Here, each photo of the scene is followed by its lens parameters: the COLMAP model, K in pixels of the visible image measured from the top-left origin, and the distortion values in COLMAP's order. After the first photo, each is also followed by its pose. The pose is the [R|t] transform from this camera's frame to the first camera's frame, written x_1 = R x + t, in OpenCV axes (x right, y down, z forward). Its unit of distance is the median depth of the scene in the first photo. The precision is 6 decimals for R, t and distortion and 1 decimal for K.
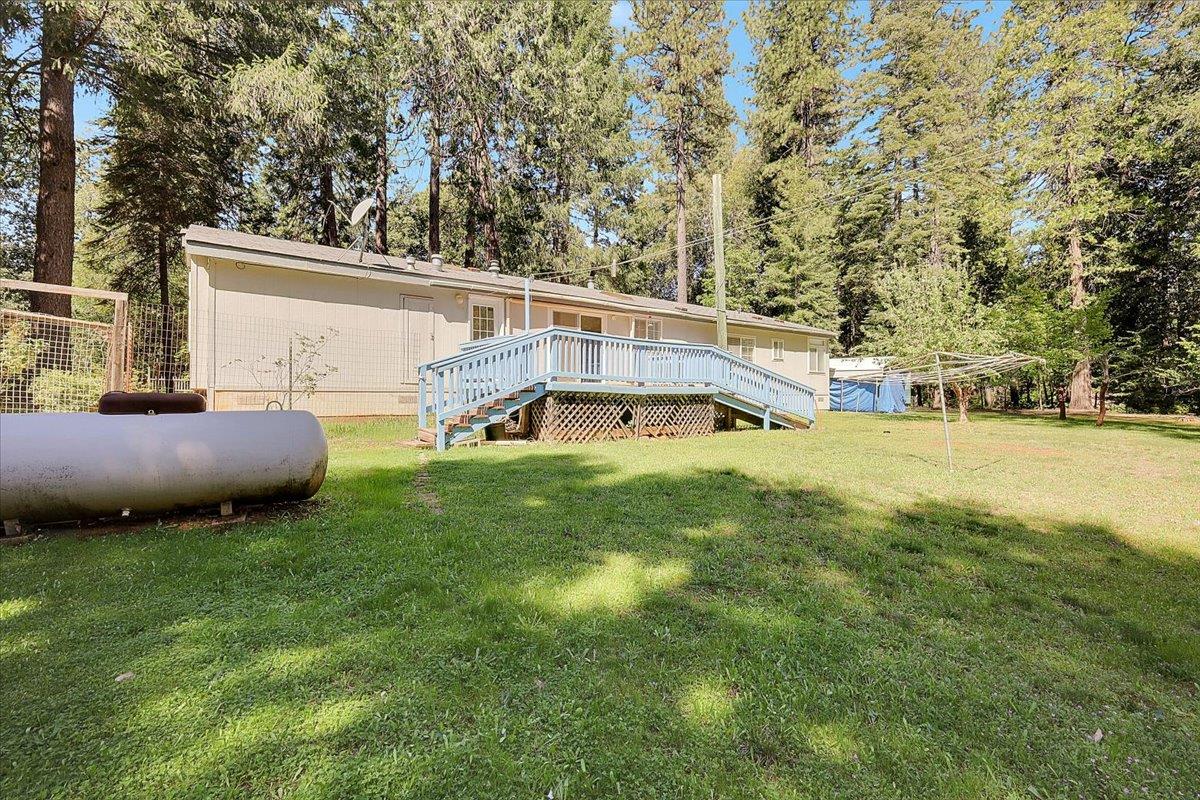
lens RADIAL K [[519.4, 0, 600.0], [0, 519.4, 400.0], [0, 0, 1]] dist [0.001905, -0.000358]
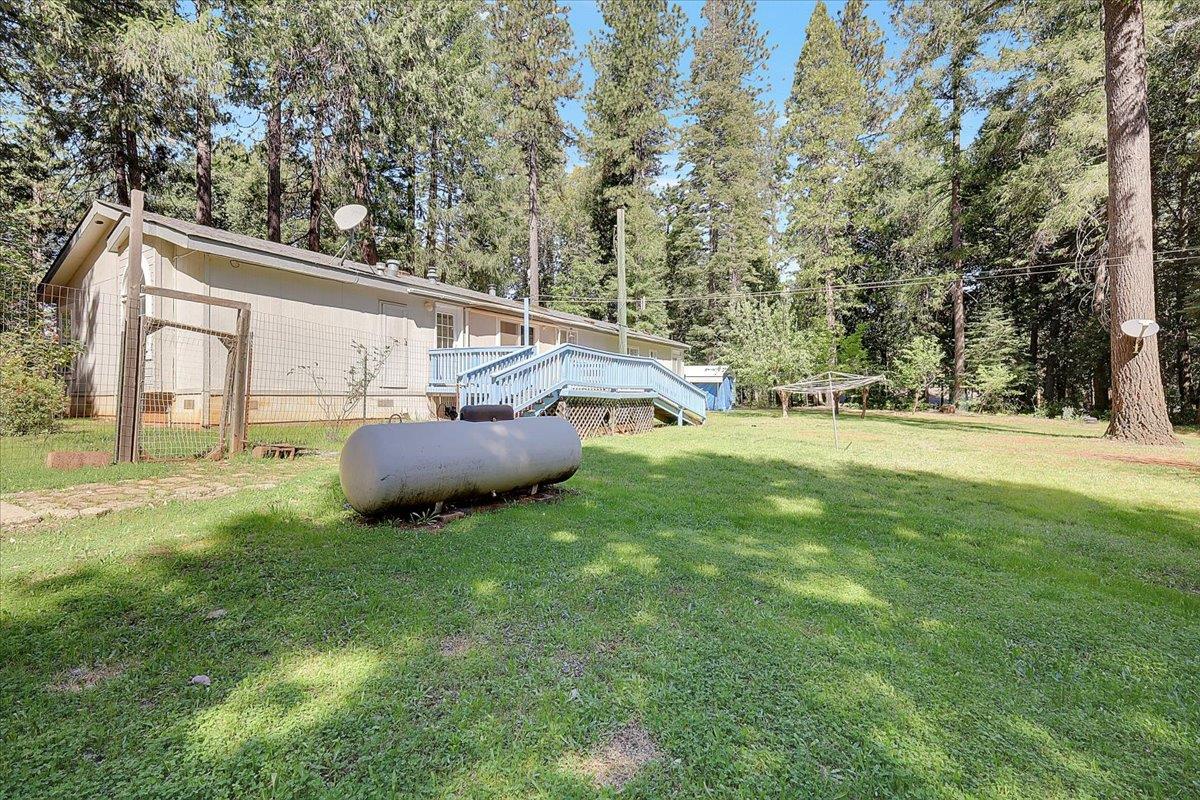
lens RADIAL K [[519.4, 0, 600.0], [0, 519.4, 400.0], [0, 0, 1]] dist [0.001905, -0.000358]
pose [[0.932153, -0.000458, 0.362065, -0.187678], [-0.000692, 0.999995, 0.003048, -0.005440], [-0.362065, -0.003092, 0.932148, -0.059723]]
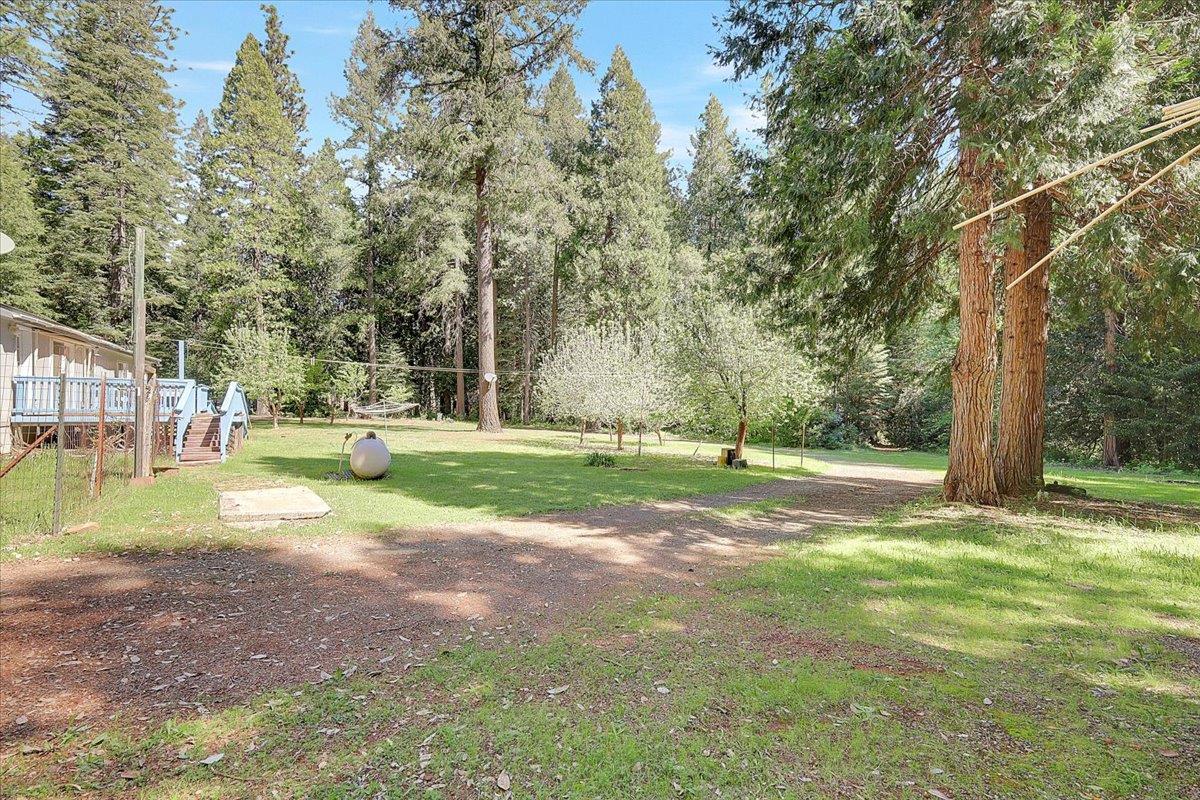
lens RADIAL K [[519.4, 0, 600.0], [0, 519.4, 400.0], [0, 0, 1]] dist [0.001905, -0.000358]
pose [[0.085362, -0.000809, 0.996350, -0.667266], [0.003307, 0.999994, 0.000529, -0.036313], [-0.996345, 0.003249, 0.085364, -0.099222]]
